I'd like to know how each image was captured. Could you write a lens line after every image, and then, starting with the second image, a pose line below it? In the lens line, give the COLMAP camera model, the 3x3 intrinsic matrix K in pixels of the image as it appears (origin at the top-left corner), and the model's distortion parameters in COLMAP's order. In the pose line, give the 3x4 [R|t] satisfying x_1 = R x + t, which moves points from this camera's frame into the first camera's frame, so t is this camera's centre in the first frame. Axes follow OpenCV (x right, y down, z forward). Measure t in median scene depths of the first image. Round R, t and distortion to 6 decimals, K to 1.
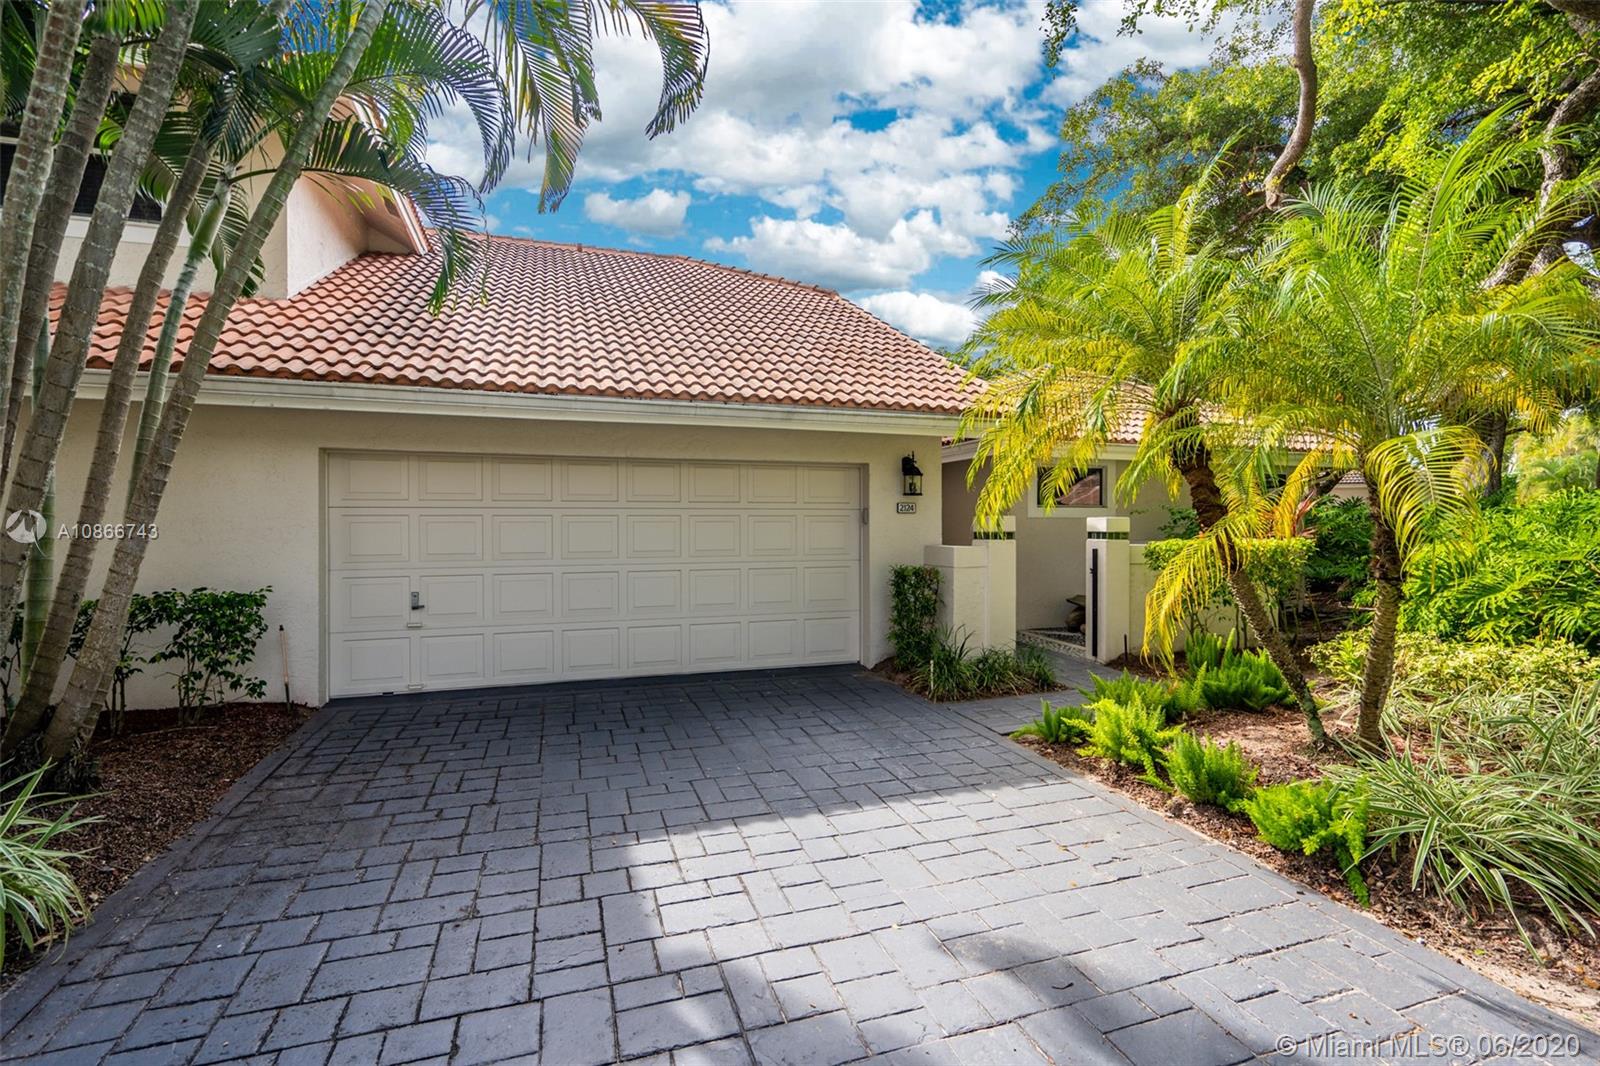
lens RADIAL K [[738.7, 0, 804.9], [0, 738.7, 524.7], [0, 0, 1]] dist [-0.002907, -0.000024]
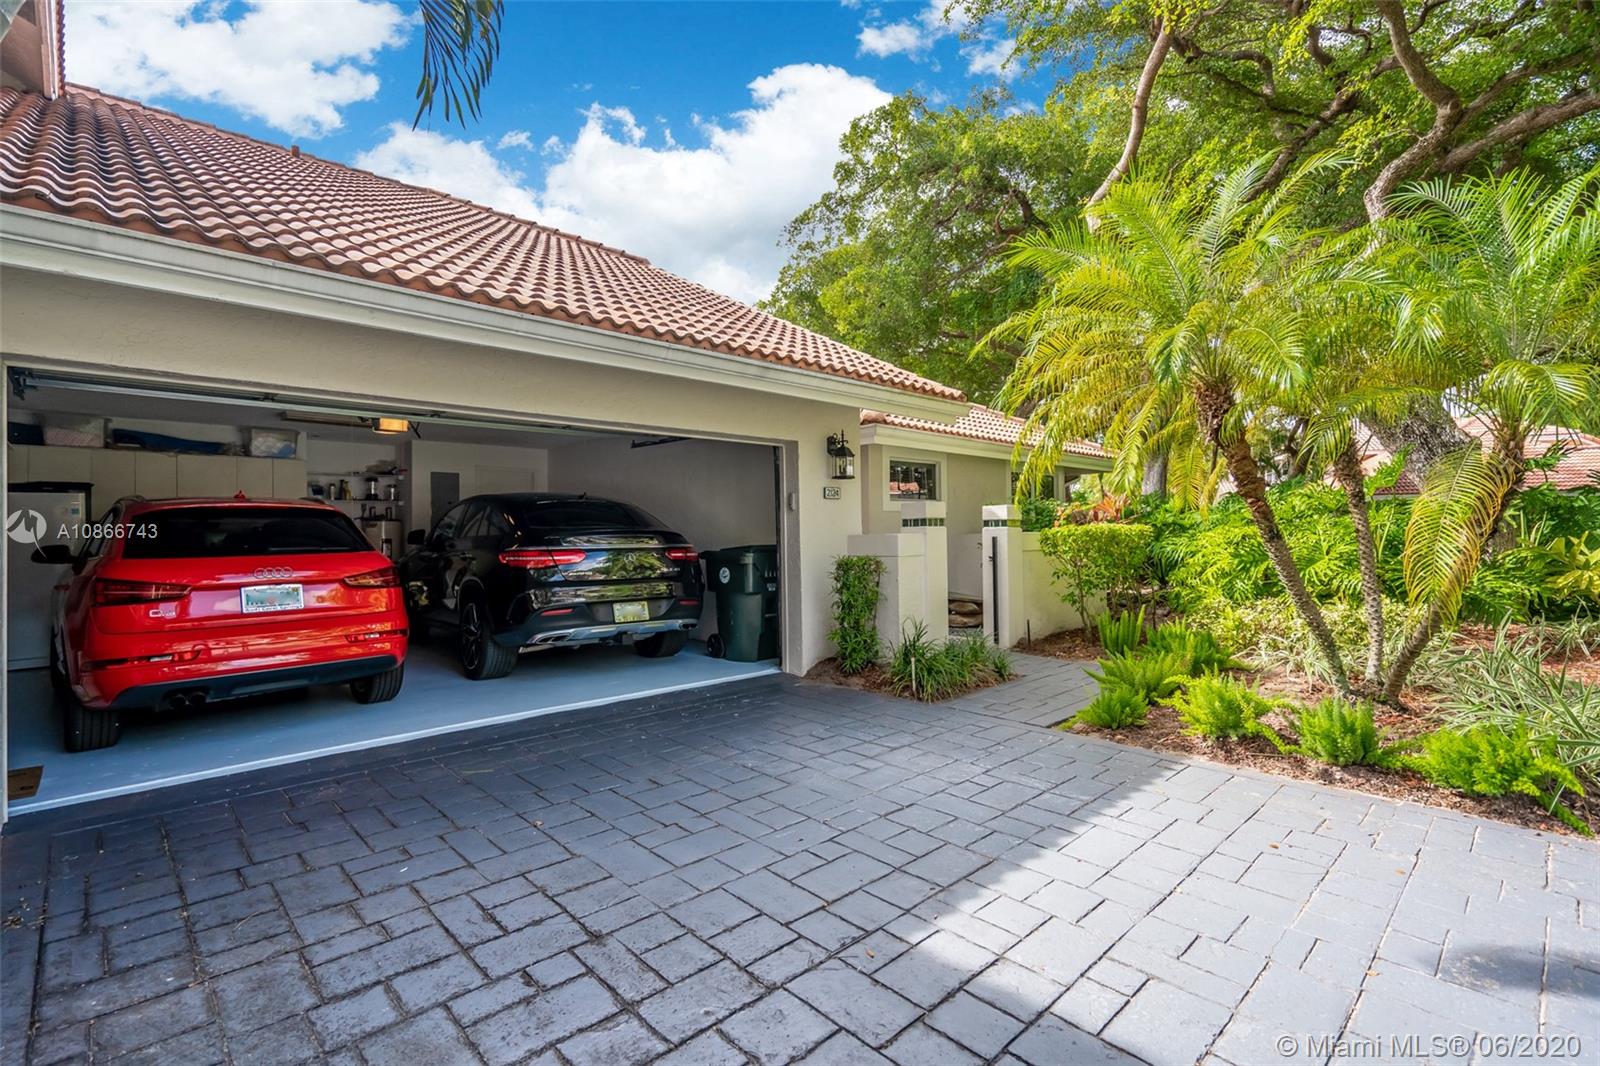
lens RADIAL K [[738.7, 0, 800.0], [0, 738.7, 530.8], [0, 0, 1]] dist [-0.002907, -0.000024]
pose [[0.904441, -0.008128, 0.426522, -0.491856], [0.012359, 0.999898, -0.007153, 0.050622], [-0.426420, 0.011741, 0.904449, 0.360073]]
